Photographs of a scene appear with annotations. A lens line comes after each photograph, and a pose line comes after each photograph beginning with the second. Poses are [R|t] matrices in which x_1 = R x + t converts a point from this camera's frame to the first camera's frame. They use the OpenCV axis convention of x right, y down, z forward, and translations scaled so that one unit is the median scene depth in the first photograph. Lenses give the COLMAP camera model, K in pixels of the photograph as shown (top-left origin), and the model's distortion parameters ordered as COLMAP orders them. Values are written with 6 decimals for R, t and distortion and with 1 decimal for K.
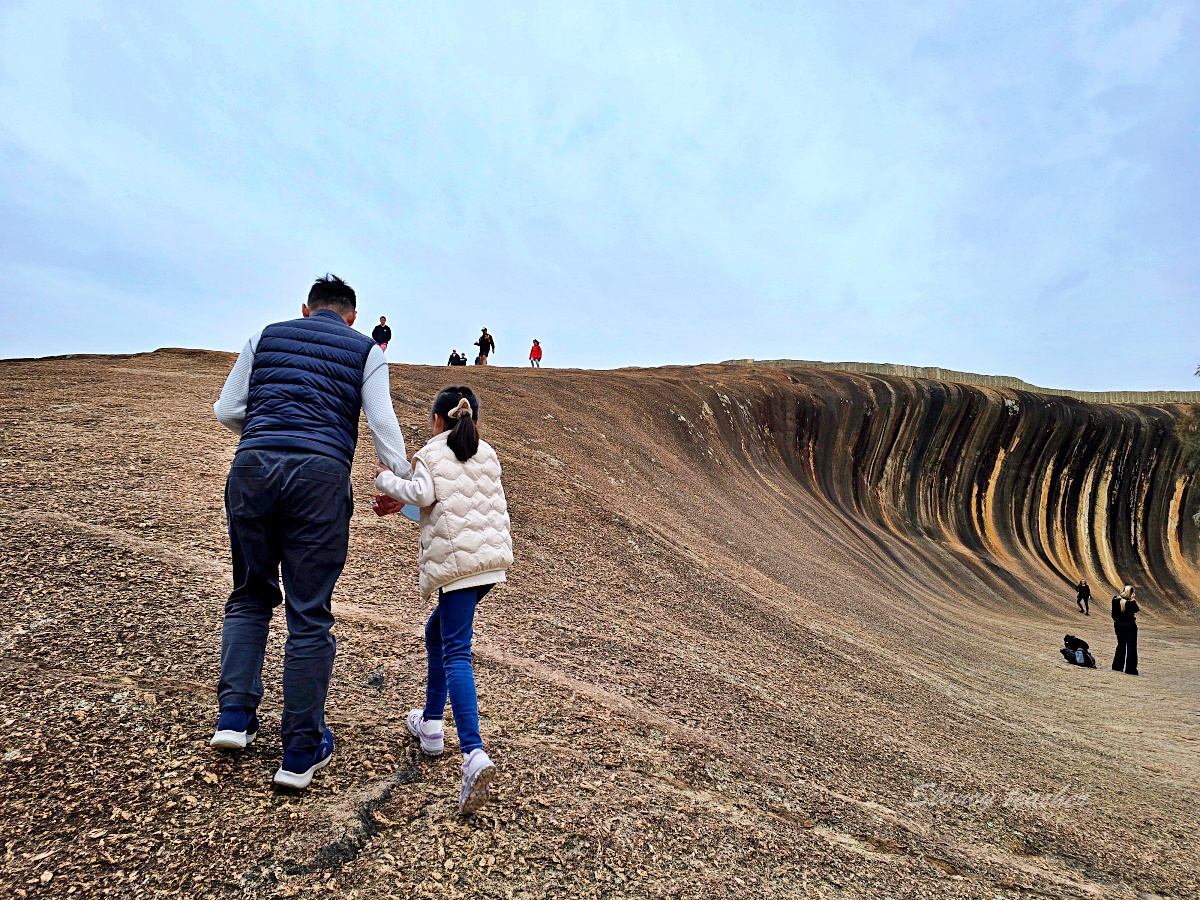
lens RADIAL K [[799.5, 0, 609.5], [0, 799.5, 472.8], [0, 0, 1]] dist [0.048162, -0.042991]
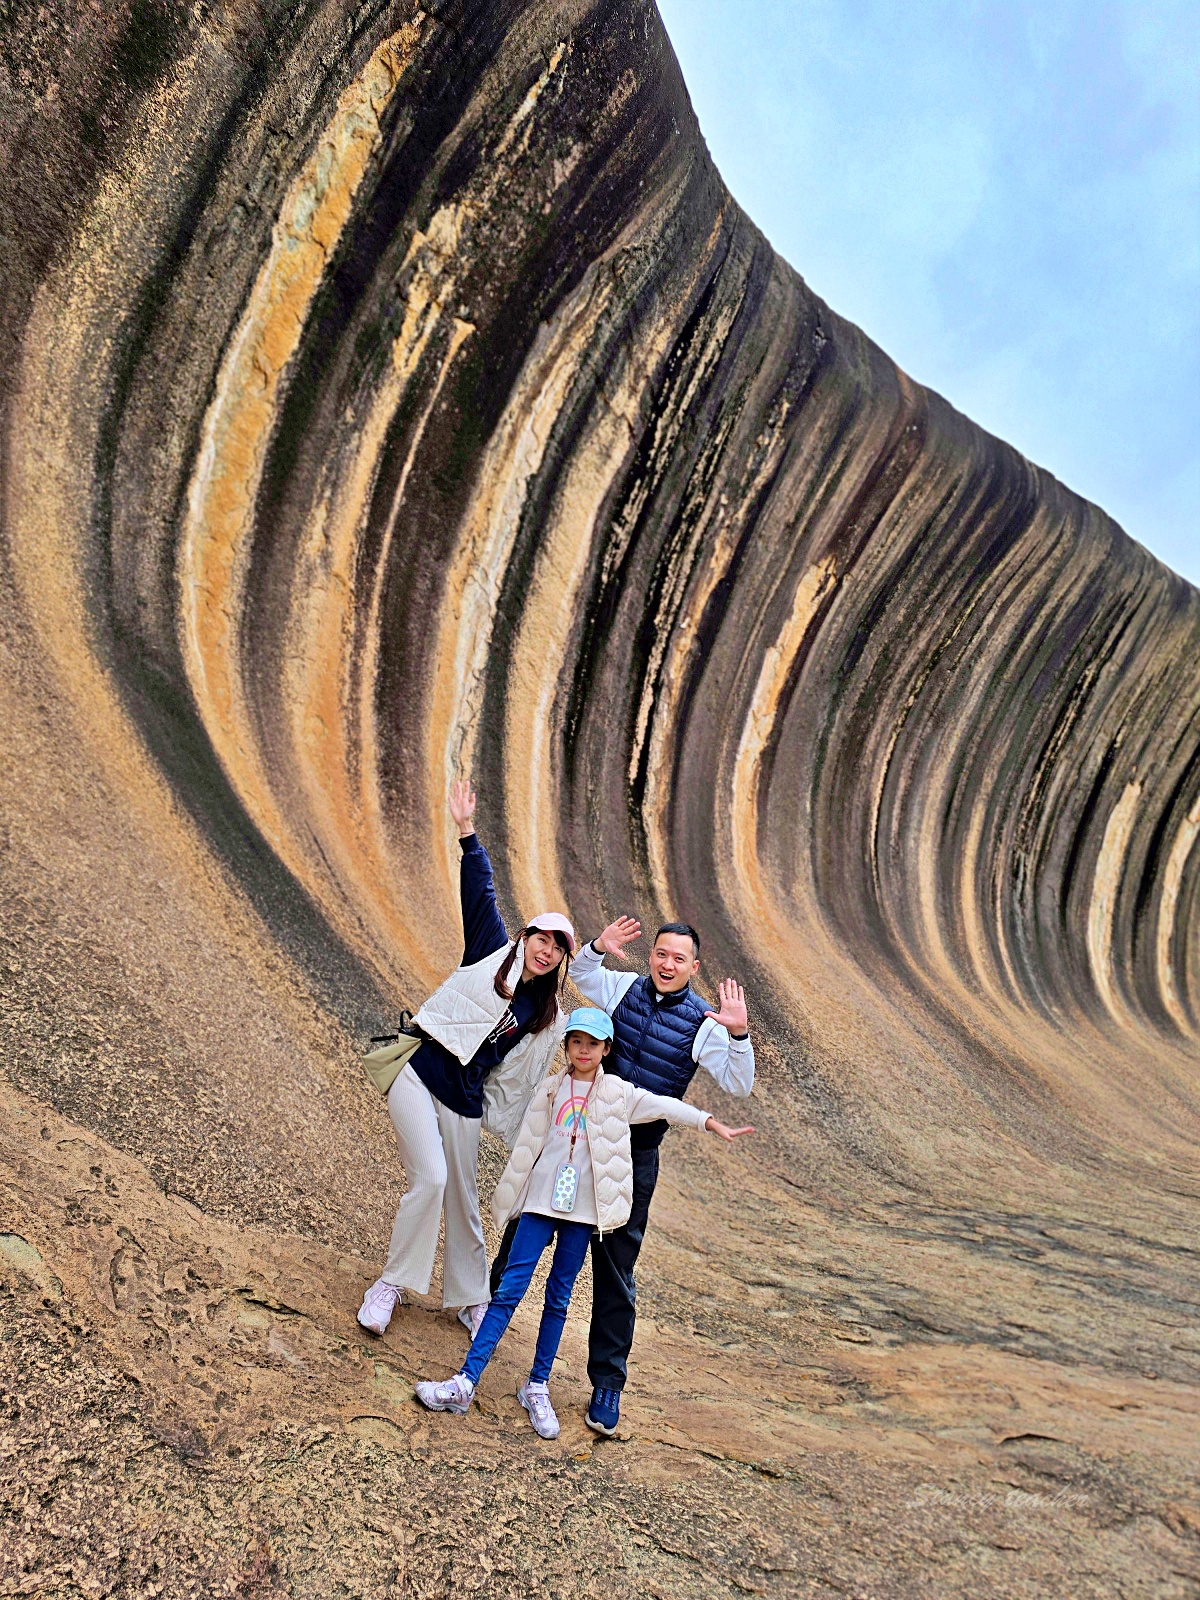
lens RADIAL K [[1066.0, 0, 600.1], [0, 1066.0, 813.0], [0, 0, 1]] dist [0.048162, -0.042991]
pose [[0.780786, 0.174995, 0.599792, 0.470404], [-0.203100, 0.978928, -0.021223, 0.109626], [-0.590867, -0.105247, 0.799875, 0.781643]]
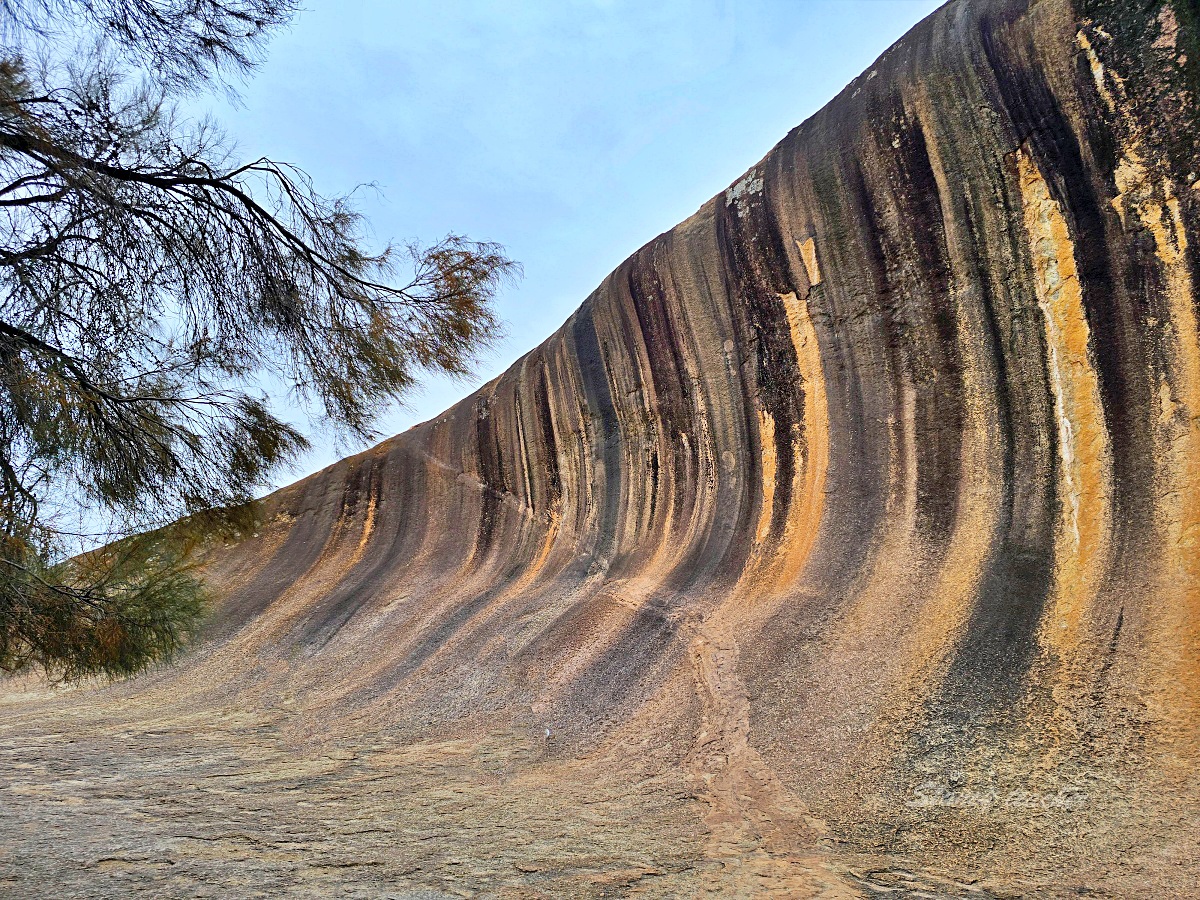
lens RADIAL K [[799.5, 0, 609.5], [0, 799.5, 472.8], [0, 0, 1]] dist [0.048162, -0.042991]
pose [[0.039391, -0.266506, -0.963028, 0.748200], [0.102631, 0.959758, -0.261403, 0.124977], [0.993939, -0.088540, 0.065157, 0.813184]]
